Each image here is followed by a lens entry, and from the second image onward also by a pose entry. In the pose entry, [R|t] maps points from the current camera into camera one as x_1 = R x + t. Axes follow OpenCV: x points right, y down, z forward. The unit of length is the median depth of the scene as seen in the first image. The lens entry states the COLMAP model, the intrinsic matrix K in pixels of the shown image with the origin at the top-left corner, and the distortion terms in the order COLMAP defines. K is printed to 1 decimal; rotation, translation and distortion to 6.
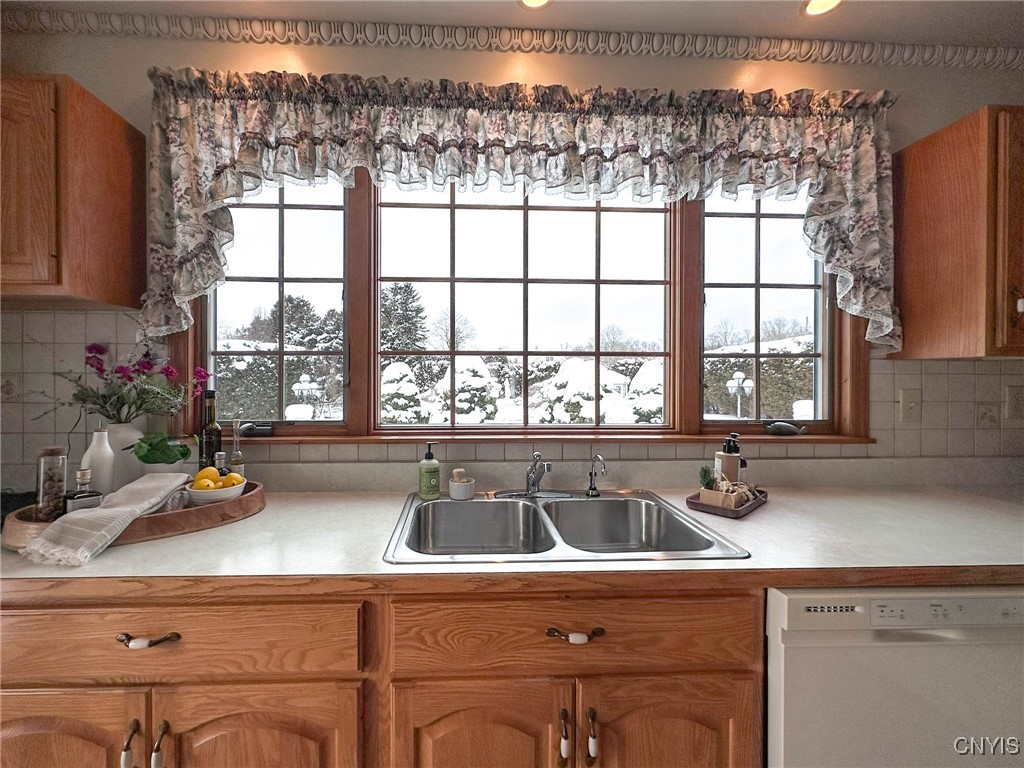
lens RADIAL K [[431.7, 0, 465.0], [0, 431.7, 376.3], [0, 0, 1]] dist [-0.001886, -0.000235]
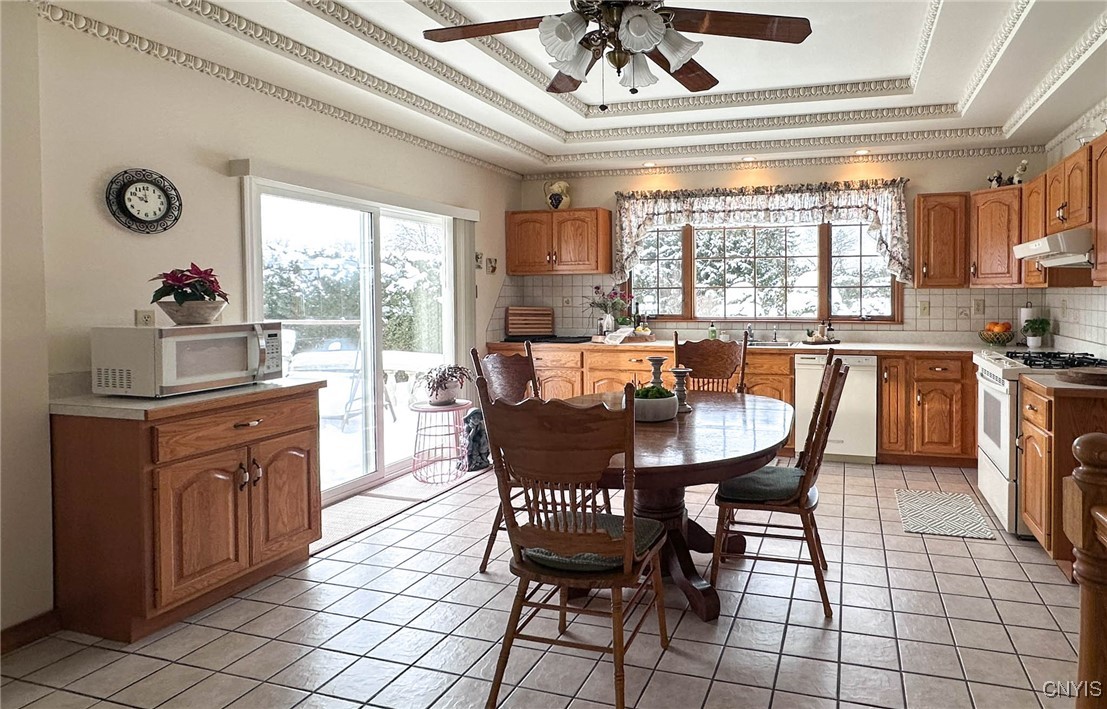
lens RADIAL K [[584.9, 0, 565.5], [0, 584.9, 294.8], [0, 0, 1]] dist [-0.001108, -0.000335]
pose [[0.886434, -0.006578, -0.462809, 0.803691], [0.004630, 0.999975, -0.005344, 0.002755], [0.462832, 0.002595, 0.886442, -2.703336]]
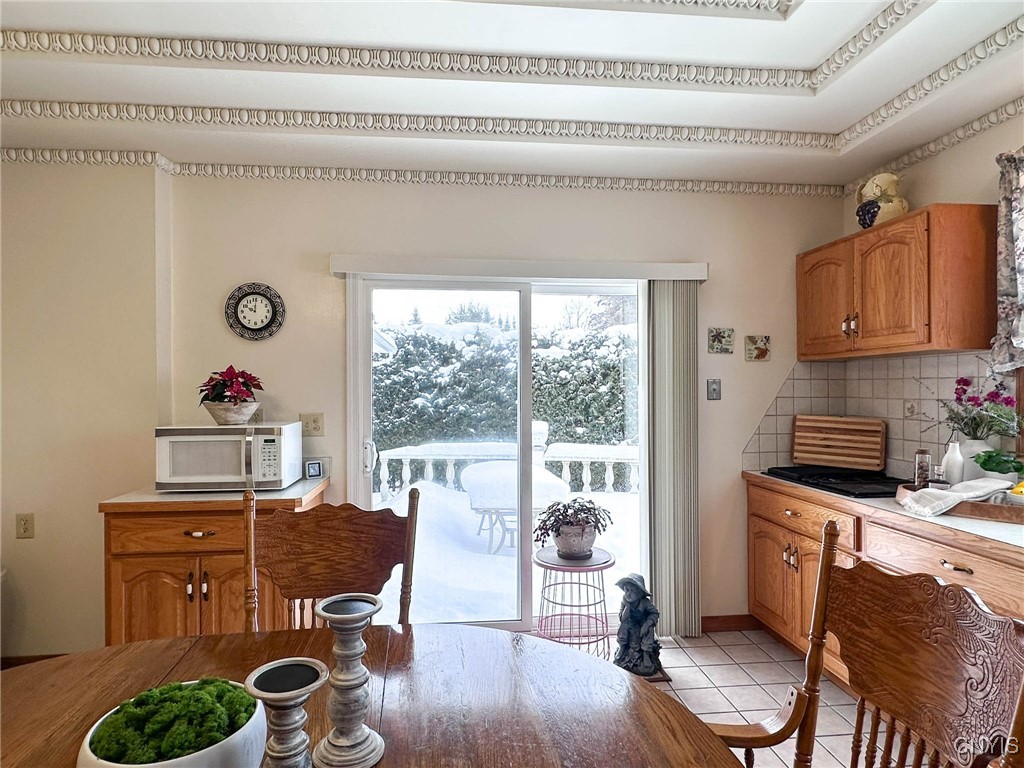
lens RADIAL K [[560.9, 0, 512.0], [0, 560.9, 384.0], [0, 0, 1]] dist [0.001926, 0.001538]
pose [[0.065161, -0.013244, -0.997787, 0.806388], [-0.001360, 0.999910, -0.013361, -0.033682], [0.997874, 0.002227, 0.065138, -0.511527]]
